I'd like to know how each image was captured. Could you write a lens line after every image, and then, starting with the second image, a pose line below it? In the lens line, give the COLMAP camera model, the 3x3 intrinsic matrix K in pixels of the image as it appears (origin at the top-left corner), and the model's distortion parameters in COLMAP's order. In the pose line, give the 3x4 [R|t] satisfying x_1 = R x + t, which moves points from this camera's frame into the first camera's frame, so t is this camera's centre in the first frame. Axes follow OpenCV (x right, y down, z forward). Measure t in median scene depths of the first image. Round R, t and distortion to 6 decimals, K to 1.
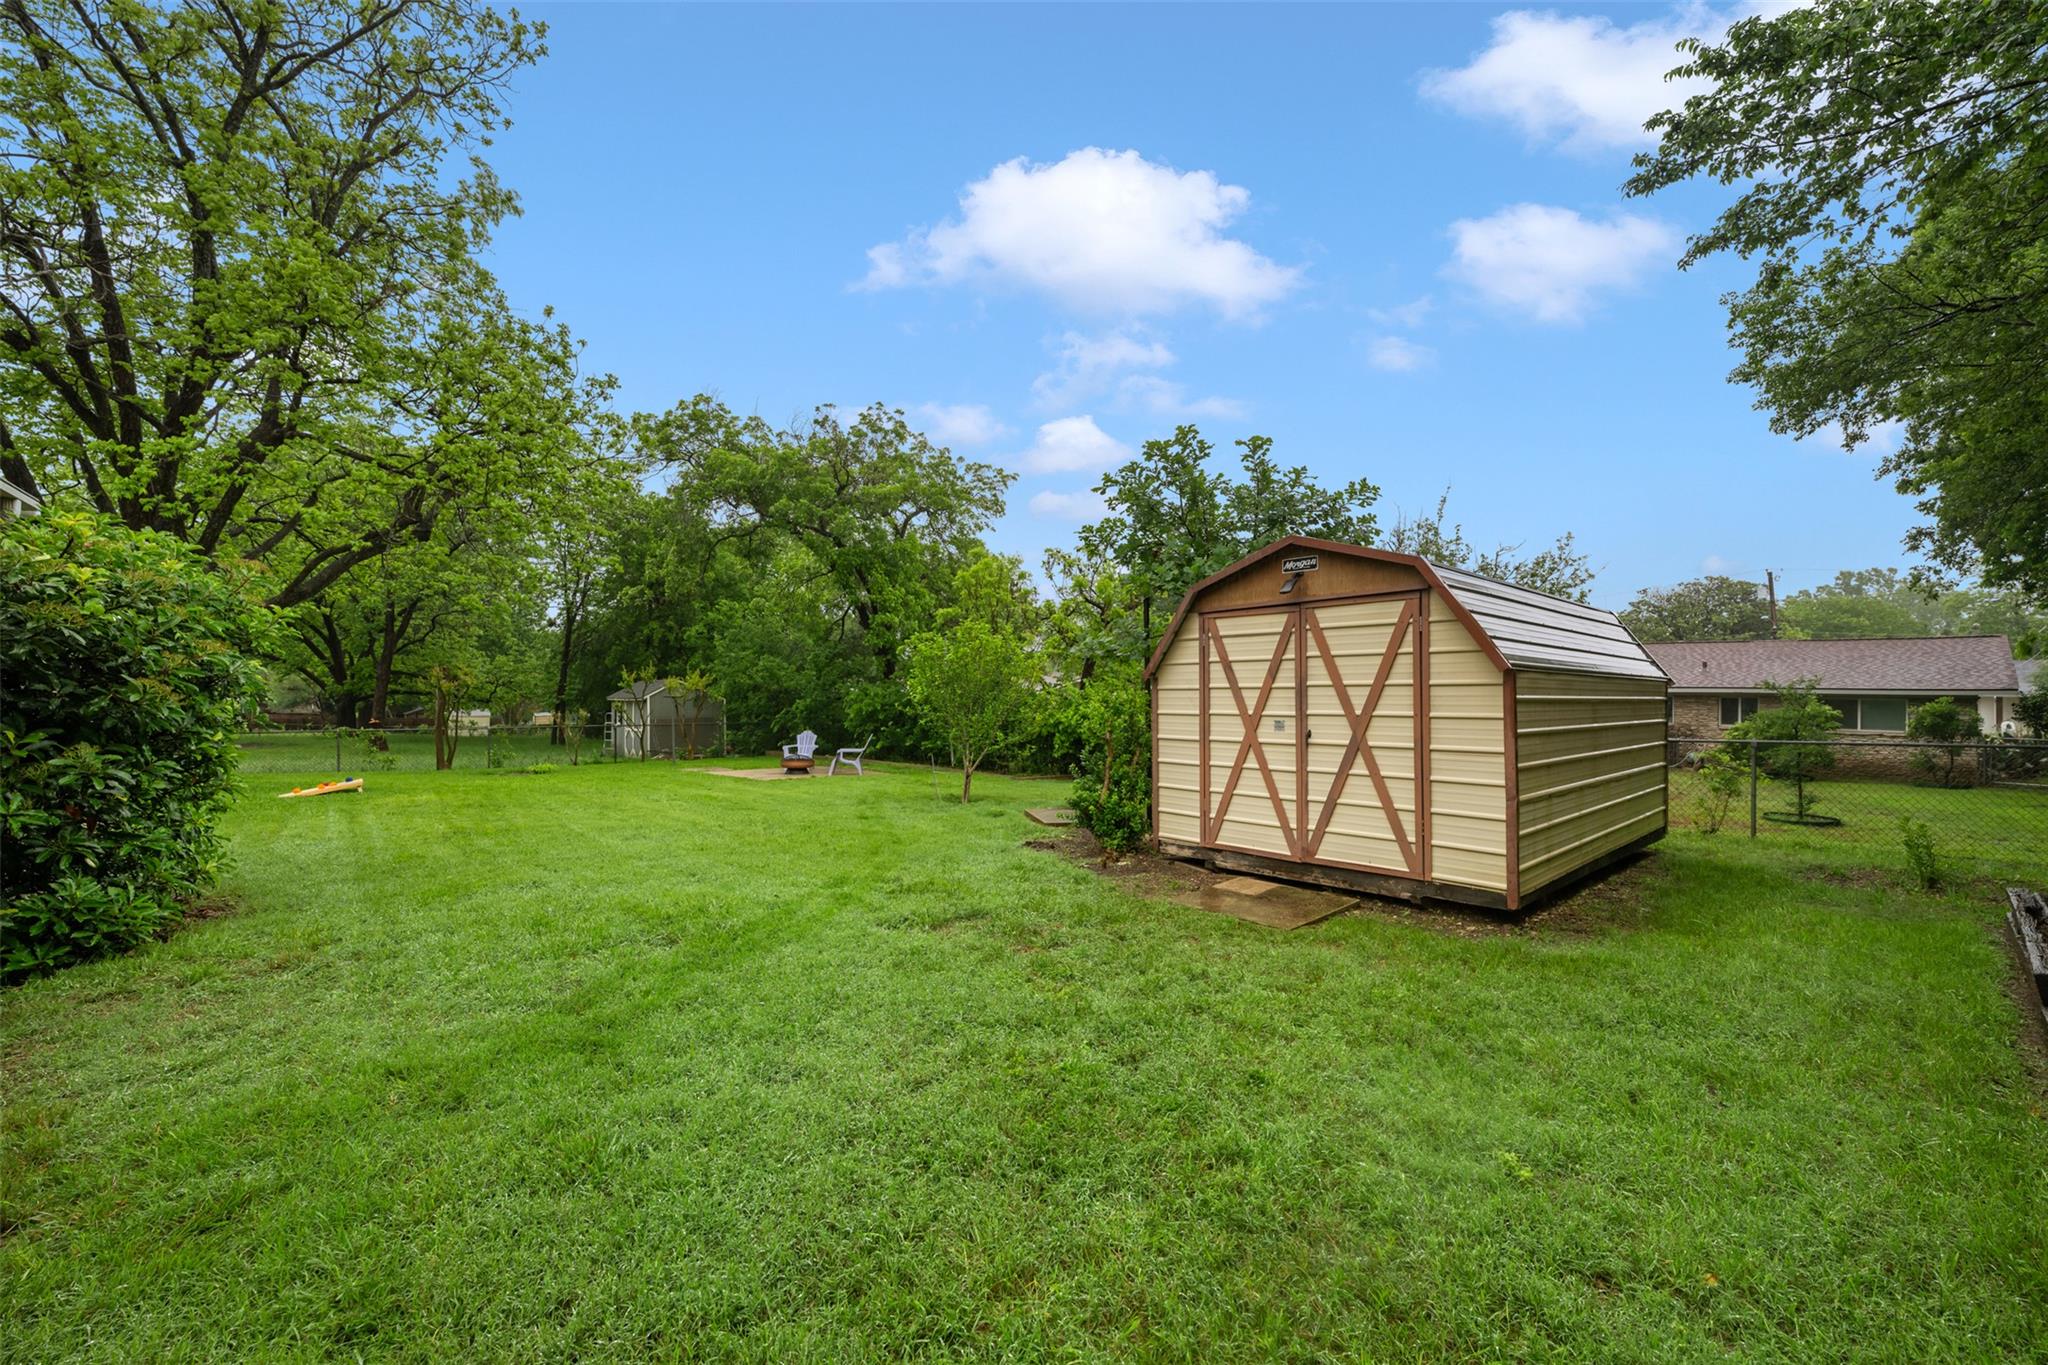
lens RADIAL K [[830.4, 0, 1024.0], [0, 830.4, 682.5], [0, 0, 1]] dist [0.000683, 0.000081]
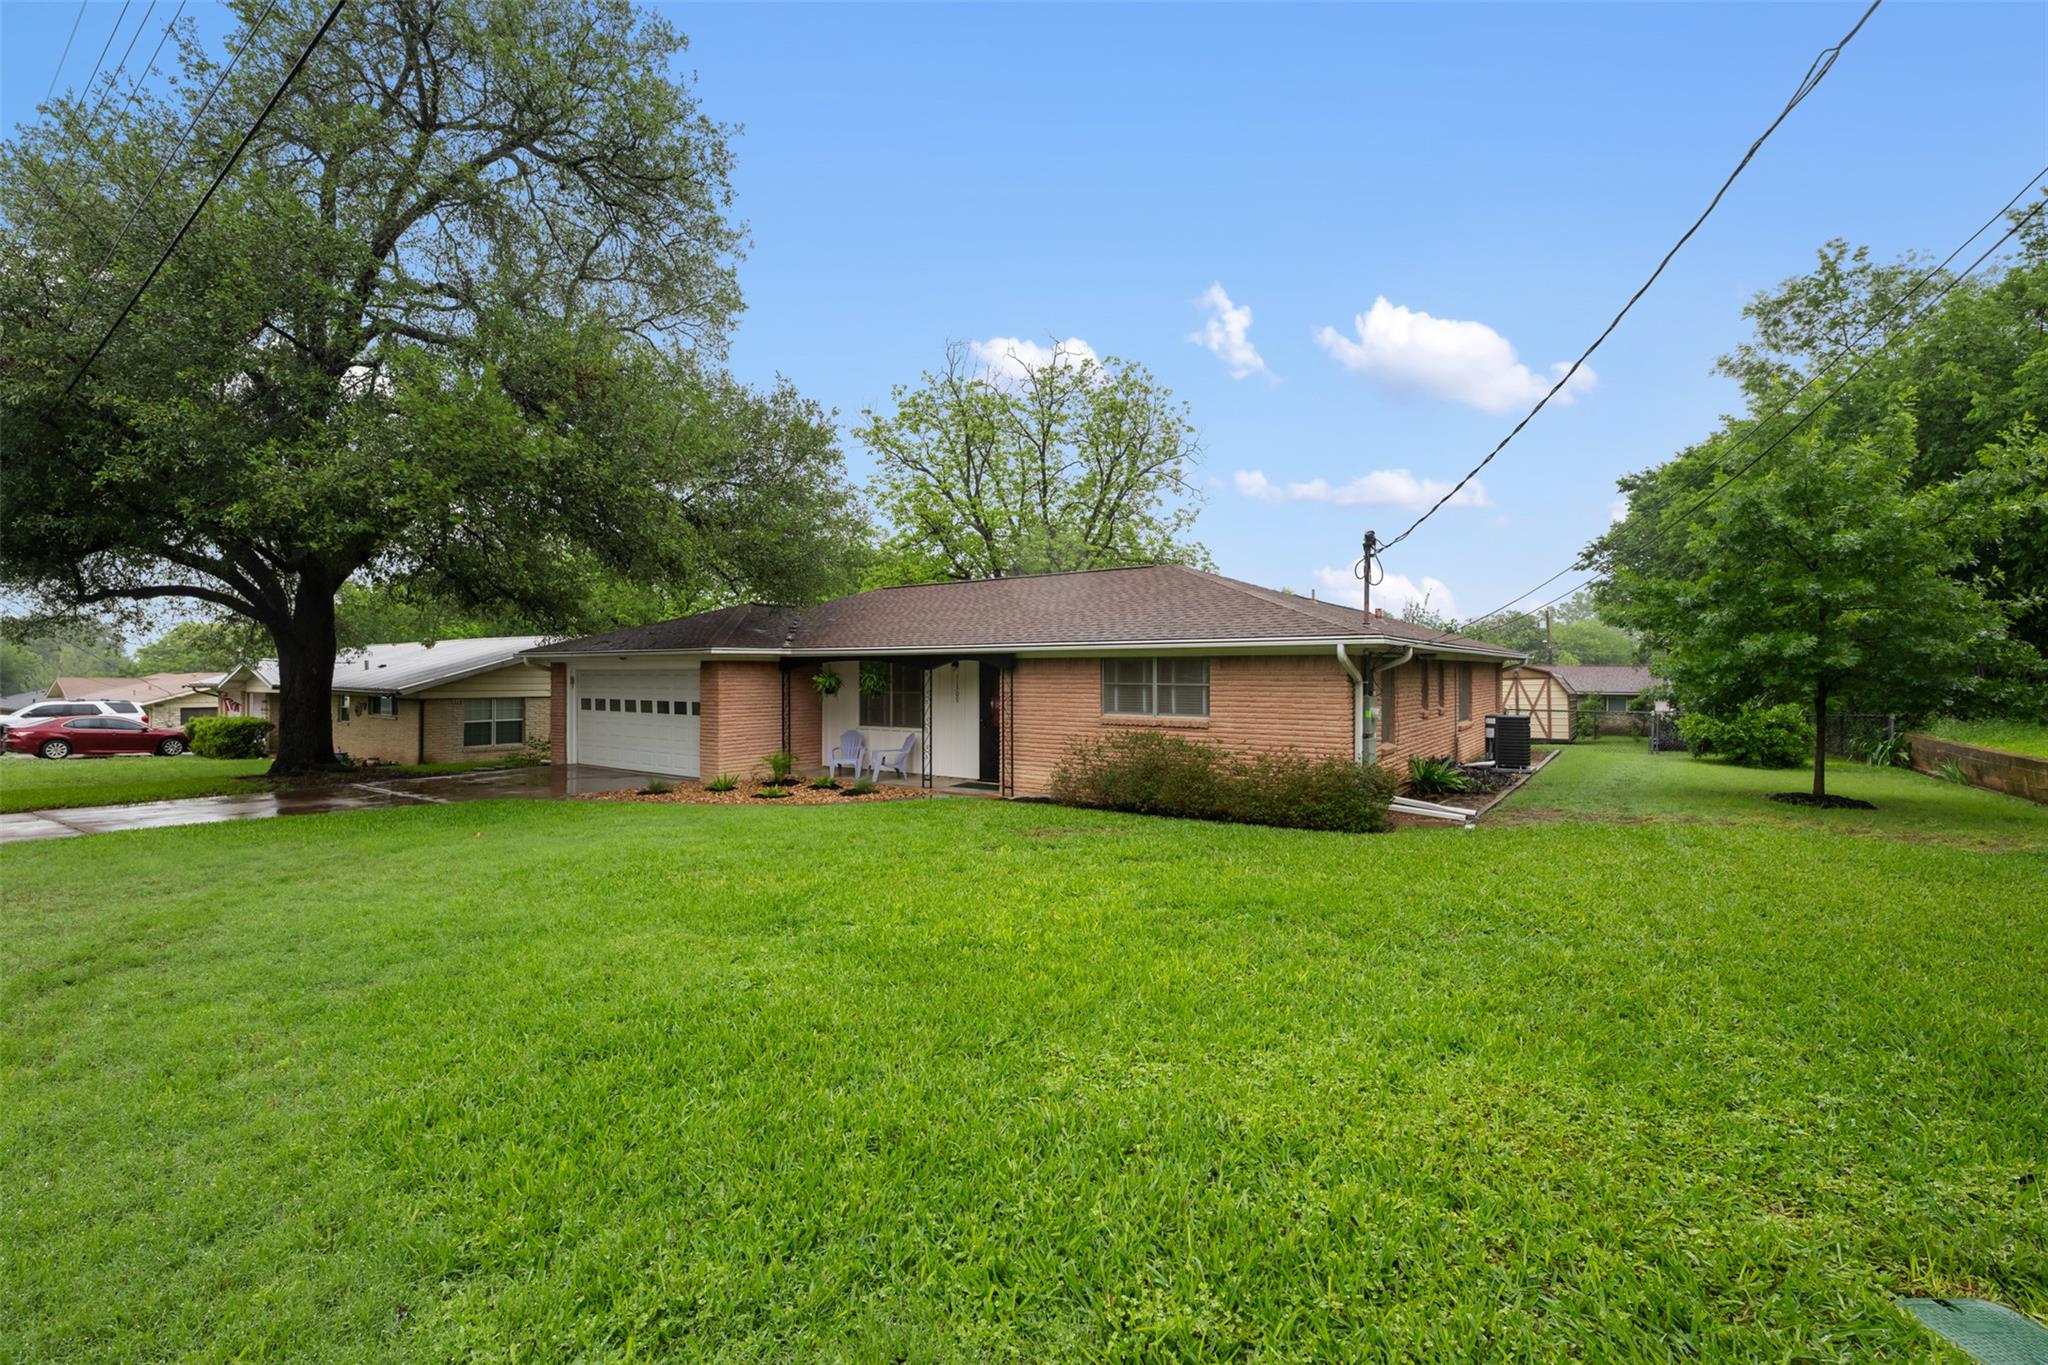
lens RADIAL K [[933.5, 0, 968.5], [0, 933.5, 685.3], [0, 0, 1]] dist [0.003380, 0.000307]
pose [[0.977638, 0.001668, 0.210289, -3.625514], [-0.004581, 0.999900, 0.013369, -0.116605], [-0.210246, -0.014034, 0.977548, -3.277629]]
